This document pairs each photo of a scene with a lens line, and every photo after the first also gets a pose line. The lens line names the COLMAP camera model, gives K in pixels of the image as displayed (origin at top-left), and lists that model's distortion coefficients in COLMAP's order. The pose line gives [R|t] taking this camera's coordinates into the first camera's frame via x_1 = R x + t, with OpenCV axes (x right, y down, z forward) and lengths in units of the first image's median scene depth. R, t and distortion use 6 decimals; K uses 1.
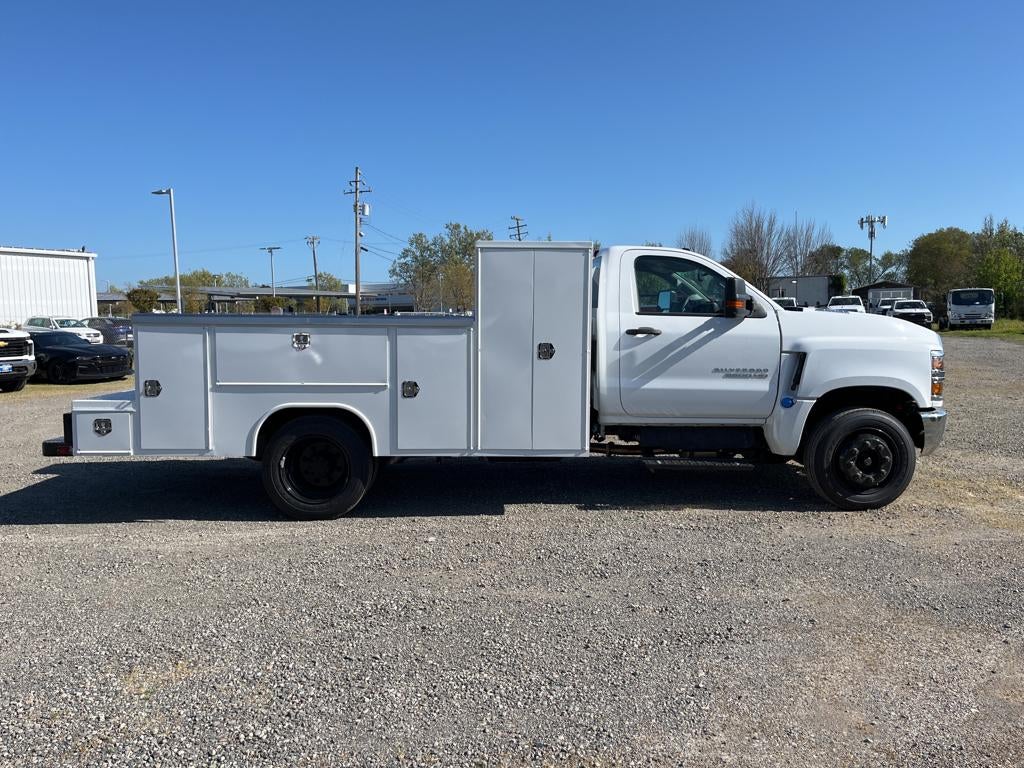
lens RADIAL K [[768.2, 0, 508.5], [0, 768.2, 383.5], [0, 0, 1]] dist [0.066401, -0.083061]
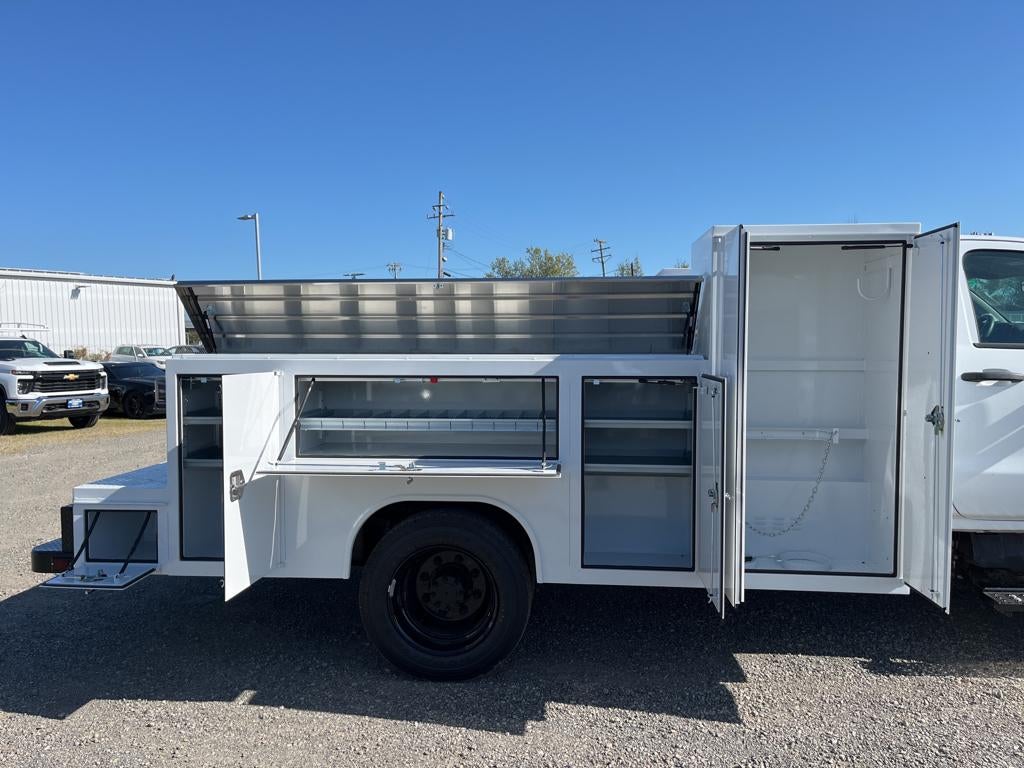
lens RADIAL K [[768.2, 0, 508.5], [0, 768.2, 383.5], [0, 0, 1]] dist [0.066401, -0.083061]
pose [[0.995277, 0.000207, -0.097075, -0.043219], [-0.003334, 0.999481, -0.032049, -0.013385], [0.097018, 0.032221, 0.994761, 0.120144]]
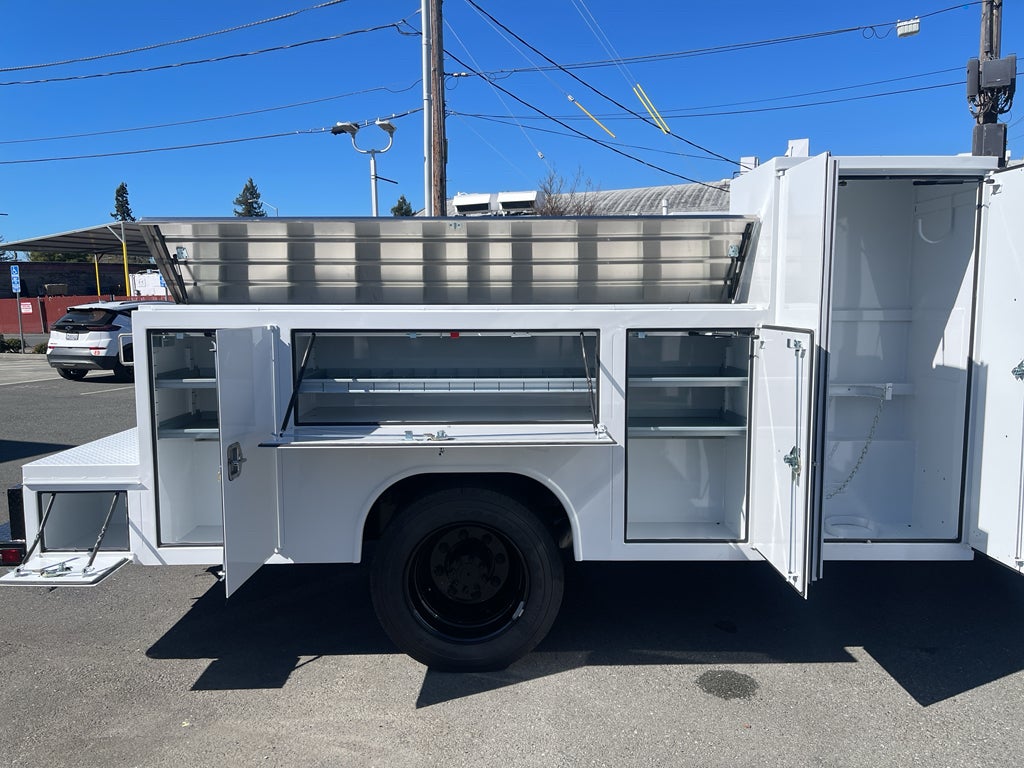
lens RADIAL K [[768.2, 0, 508.5], [0, 768.2, 383.5], [0, 0, 1]] dist [0.066401, -0.083061]
pose [[0.999955, -0.006949, -0.006387, -0.067517], [0.007093, 0.999714, 0.022824, -0.013418], [0.006226, -0.022869, 0.999719, 0.142164]]
